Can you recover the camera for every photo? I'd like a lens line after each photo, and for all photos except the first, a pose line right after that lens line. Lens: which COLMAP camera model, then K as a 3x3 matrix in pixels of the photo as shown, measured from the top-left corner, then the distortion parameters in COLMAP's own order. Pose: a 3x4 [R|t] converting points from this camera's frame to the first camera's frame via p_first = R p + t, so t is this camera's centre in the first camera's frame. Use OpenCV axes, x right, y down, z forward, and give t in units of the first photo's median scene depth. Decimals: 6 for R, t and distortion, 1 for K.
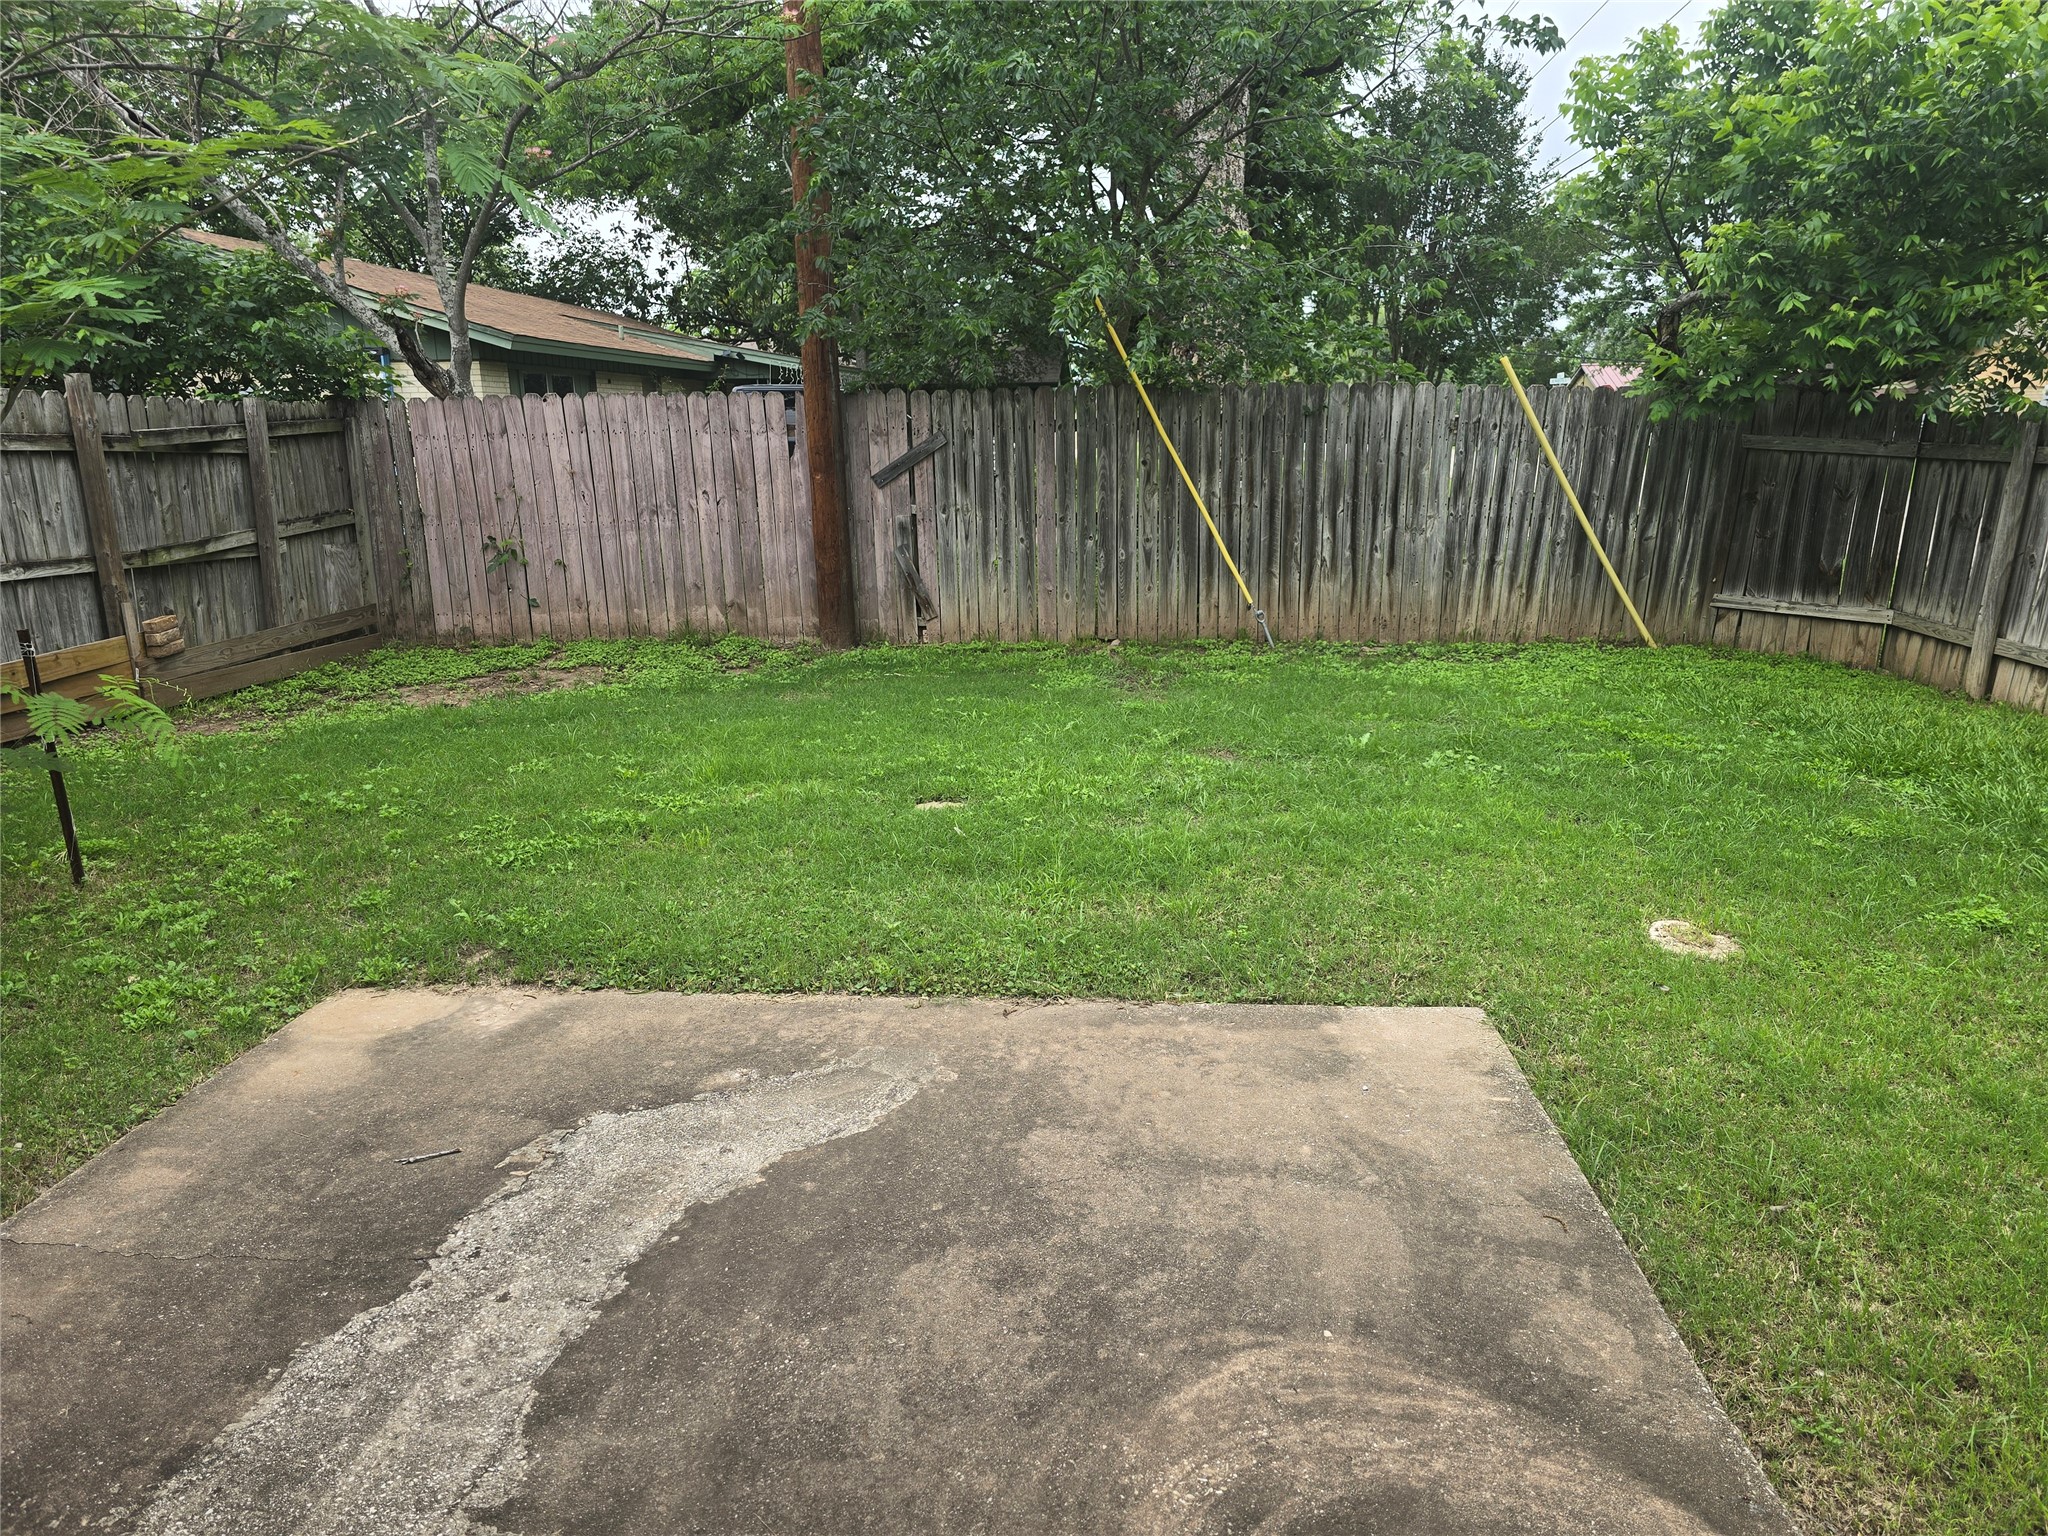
lens RADIAL K [[1371.5, 0, 1020.7], [0, 1371.5, 769.1], [0, 0, 1]] dist [0.041681, -0.032912]
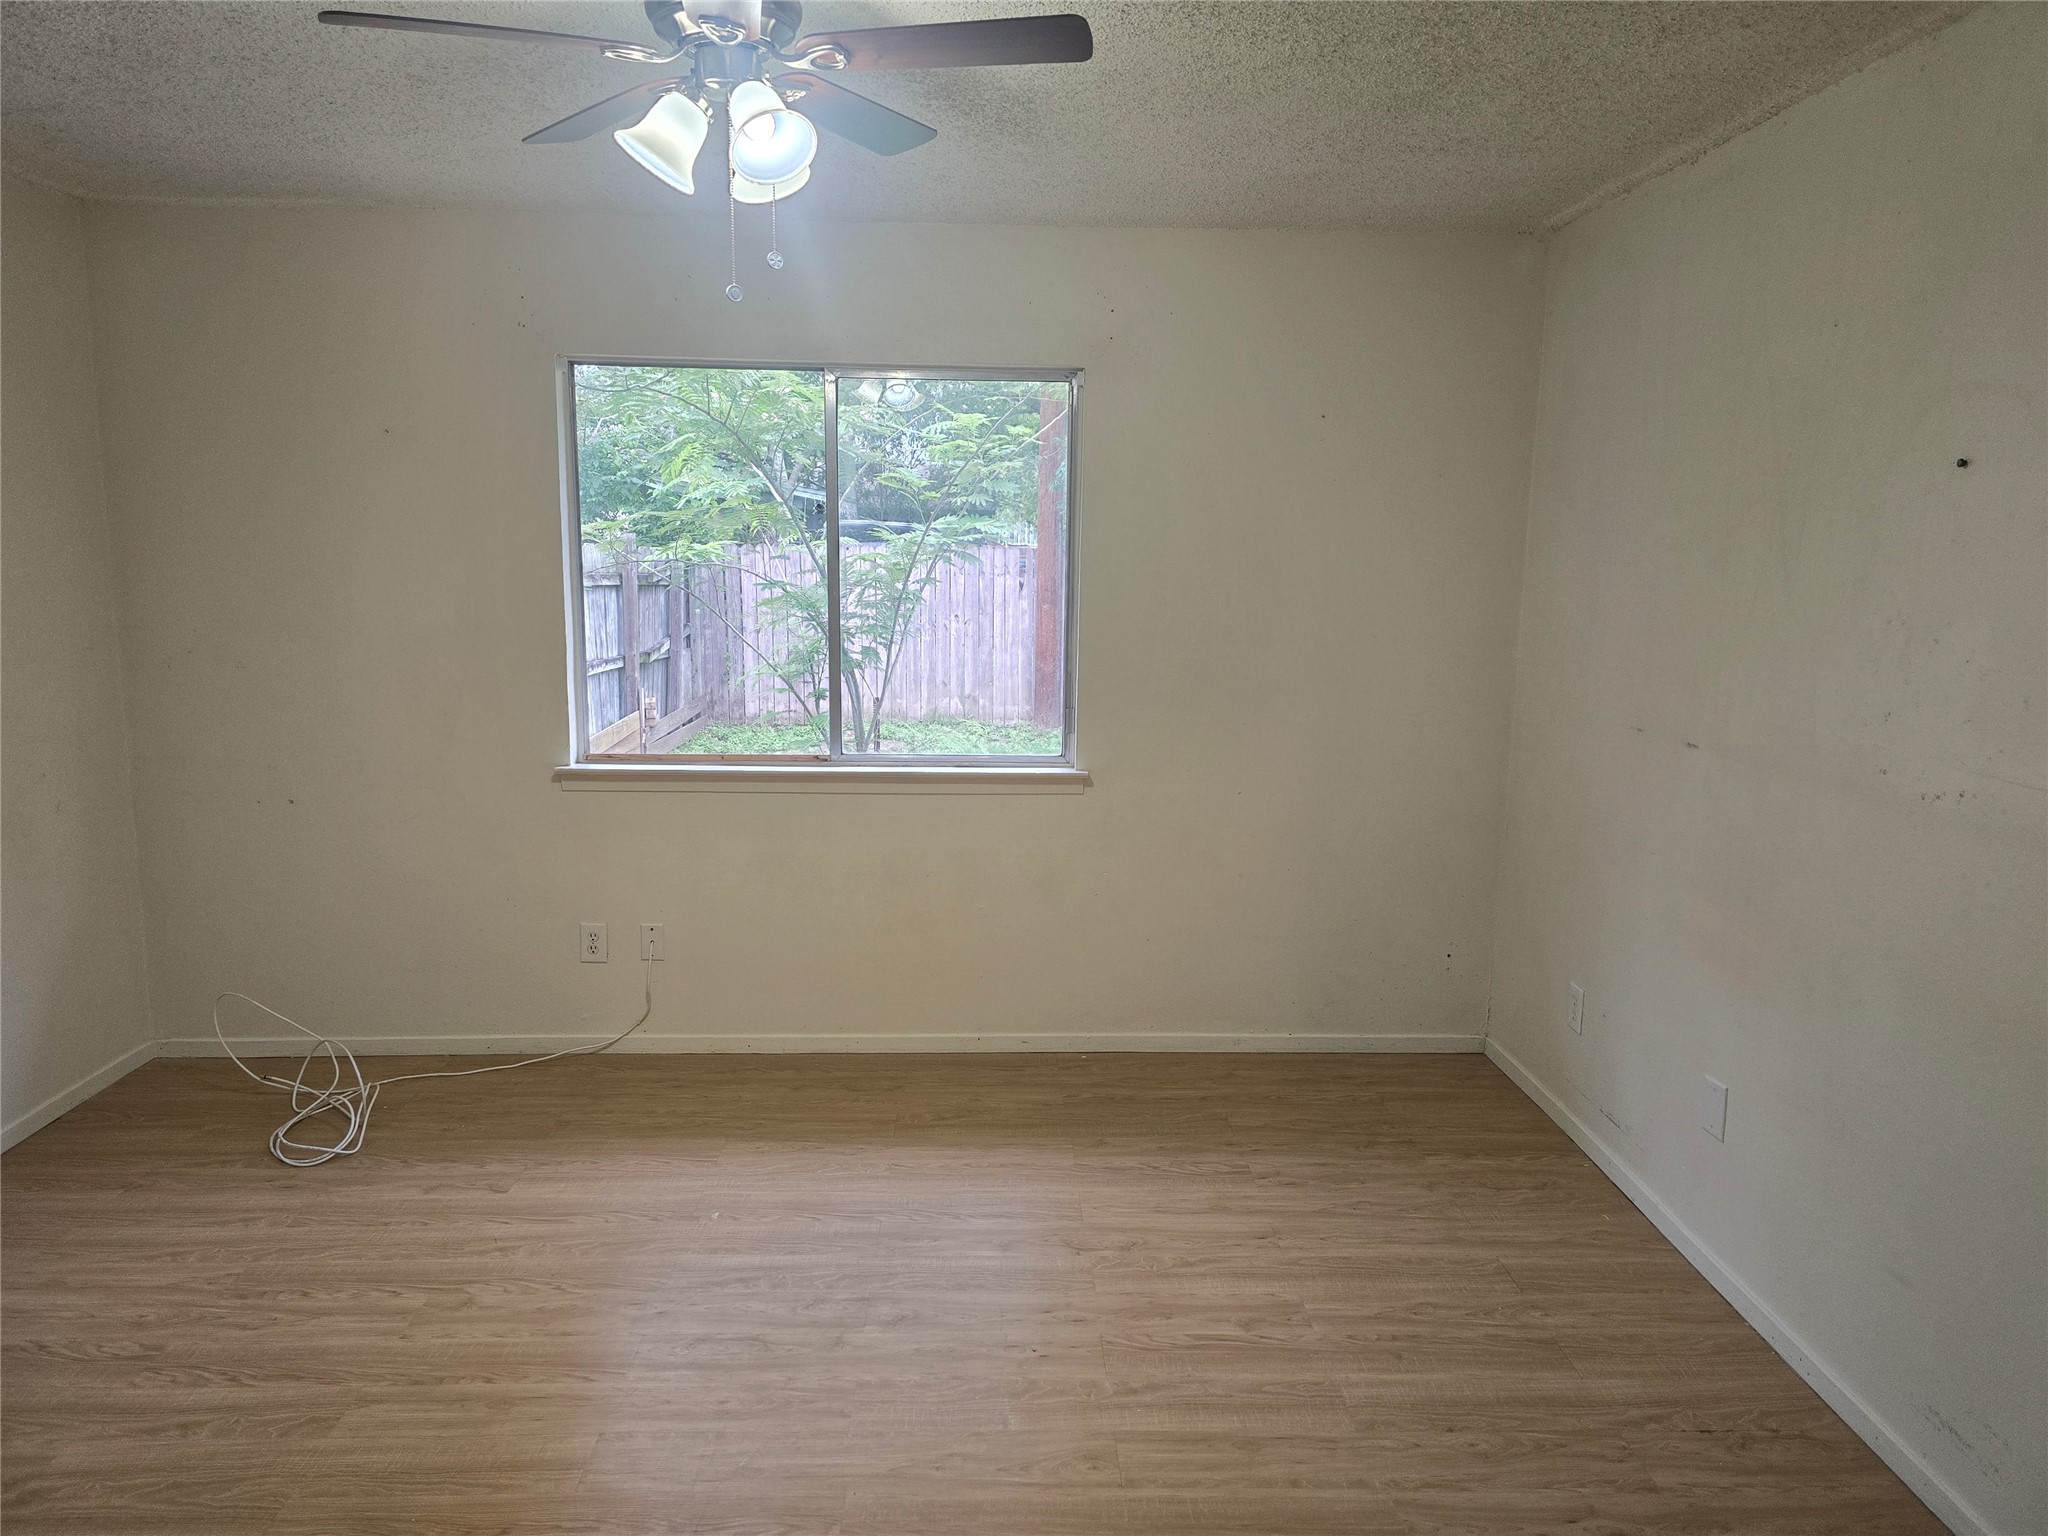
lens RADIAL K [[1371.5, 0, 1024.7], [0, 1371.5, 766.7], [0, 0, 1]] dist [0.041681, -0.032912]
pose [[0.989915, 0.005999, 0.141533, -0.351853], [0.005151, 0.996918, -0.078286, 0.057645], [-0.141567, 0.078226, 0.986833, -0.354904]]
